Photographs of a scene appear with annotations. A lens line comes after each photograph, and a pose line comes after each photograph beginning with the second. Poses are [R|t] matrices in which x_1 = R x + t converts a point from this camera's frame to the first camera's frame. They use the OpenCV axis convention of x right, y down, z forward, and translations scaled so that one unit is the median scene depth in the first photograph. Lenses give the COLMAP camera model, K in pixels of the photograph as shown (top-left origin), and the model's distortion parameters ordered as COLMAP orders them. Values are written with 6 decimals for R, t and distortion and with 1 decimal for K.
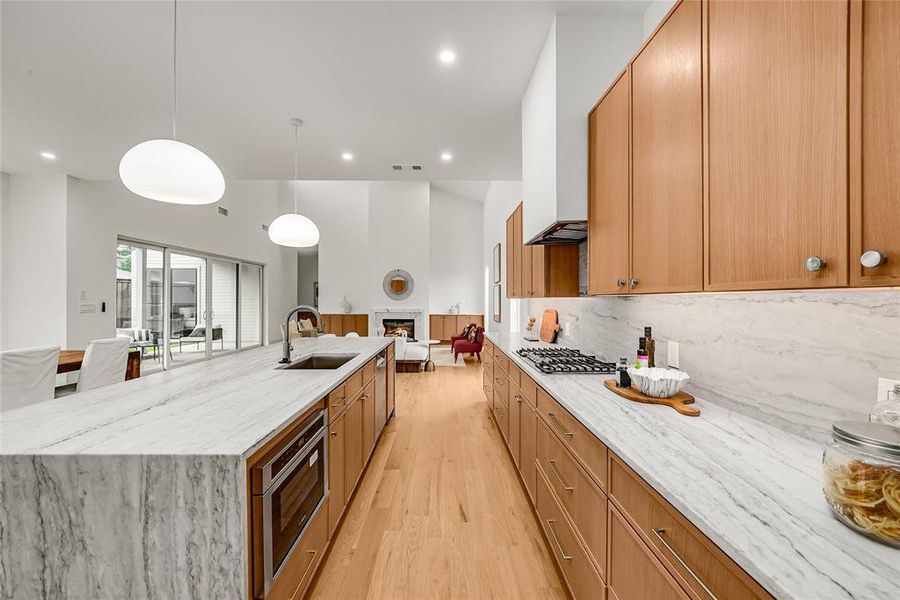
lens RADIAL K [[356.8, 0, 451.8], [0, 356.8, 303.9], [0, 0, 1]] dist [-0.007873, 0.000870]
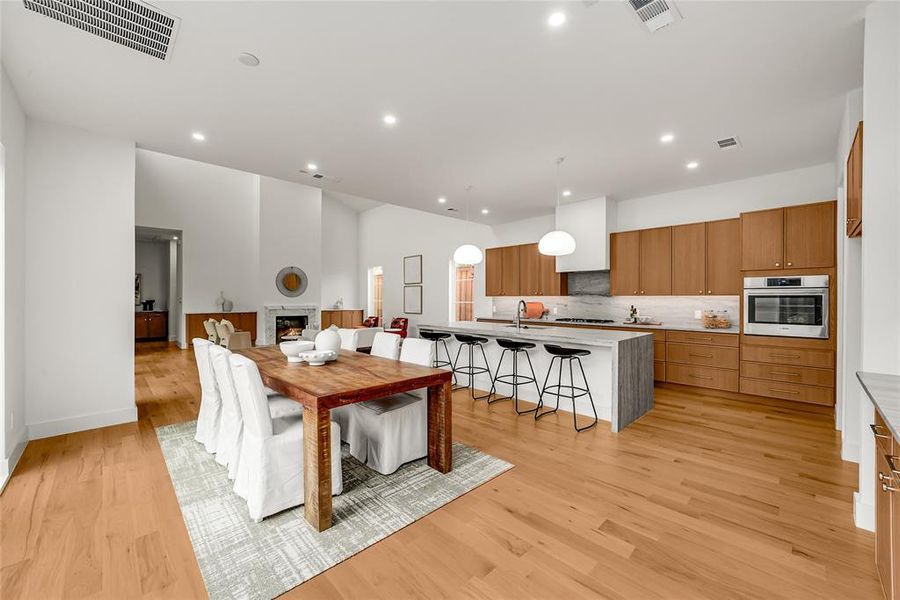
lens RADIAL K [[356.8, 0, 447.3], [0, 356.8, 298.3], [0, 0, 1]] dist [-0.007873, 0.000870]
pose [[0.736194, -0.002591, 0.676766, -0.507671], [0.007076, 0.999967, -0.003869, 0.000108], [-0.676734, 0.007638, 0.736188, -0.041482]]
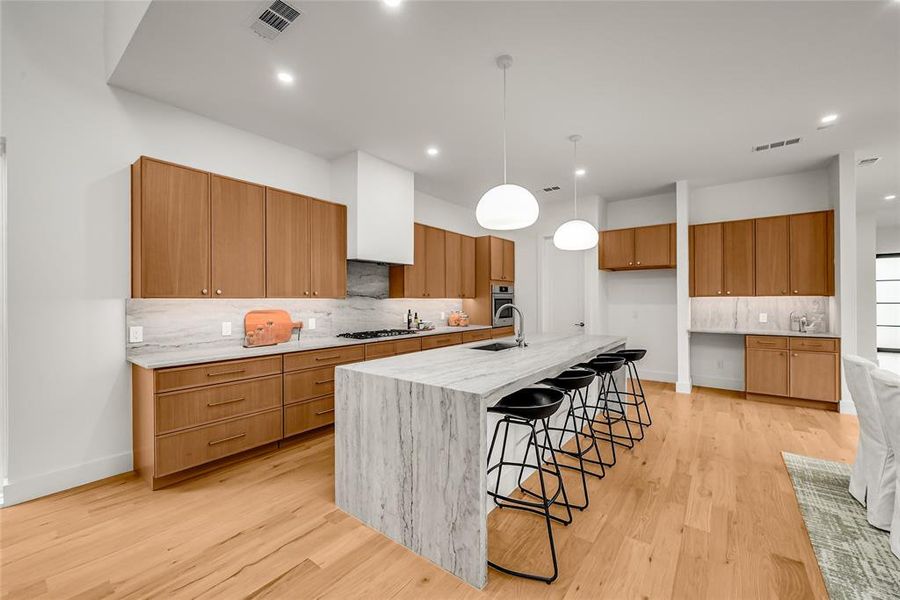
lens RADIAL K [[356.8, 0, 448.3], [0, 356.8, 302.2], [0, 0, 1]] dist [-0.007873, 0.000870]
pose [[-0.774048, -0.001730, 0.633124, -0.258822], [0.009198, 0.999860, 0.013978, -0.005204], [-0.633060, 0.016643, -0.773924, 0.526470]]
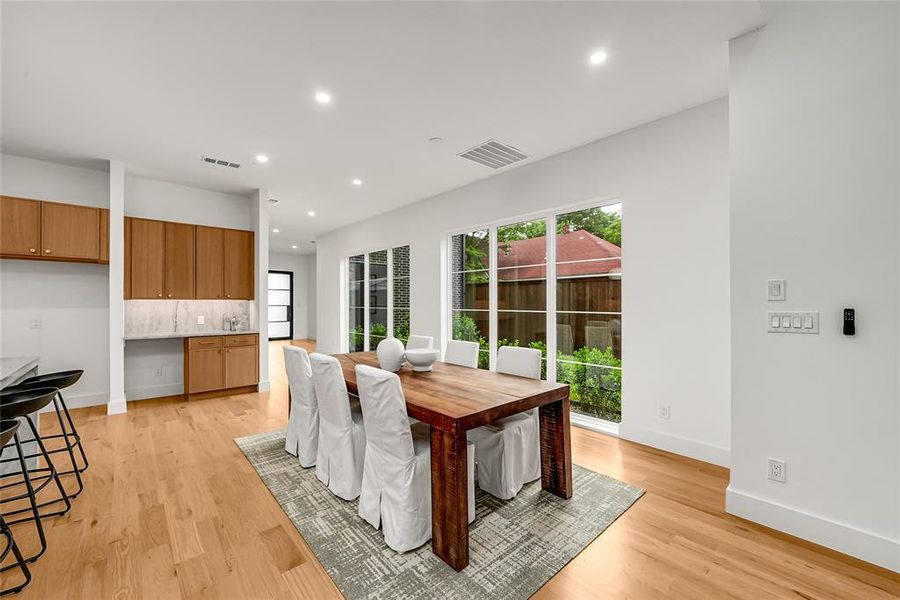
lens RADIAL K [[356.8, 0, 448.2], [0, 356.8, 301.4], [0, 0, 1]] dist [-0.007873, 0.000870]
pose [[-0.761760, -0.004611, -0.647843, -0.224293], [-0.008502, 0.999960, 0.002879, -0.004516], [0.647804, 0.007701, -0.761769, 0.504320]]
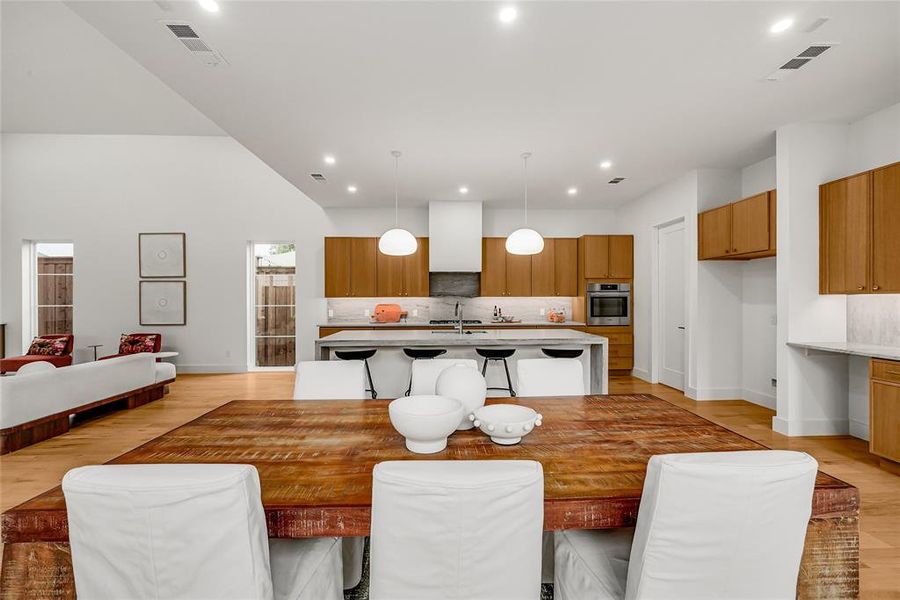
lens RADIAL K [[356.8, 0, 450.4], [0, 356.8, 299.2], [0, 0, 1]] dist [-0.007873, 0.000870]
pose [[-0.012636, -0.004198, 0.999911, -0.529287], [0.012569, 0.999912, 0.004357, -0.003652], [-0.999841, 0.012623, -0.012582, 0.264641]]
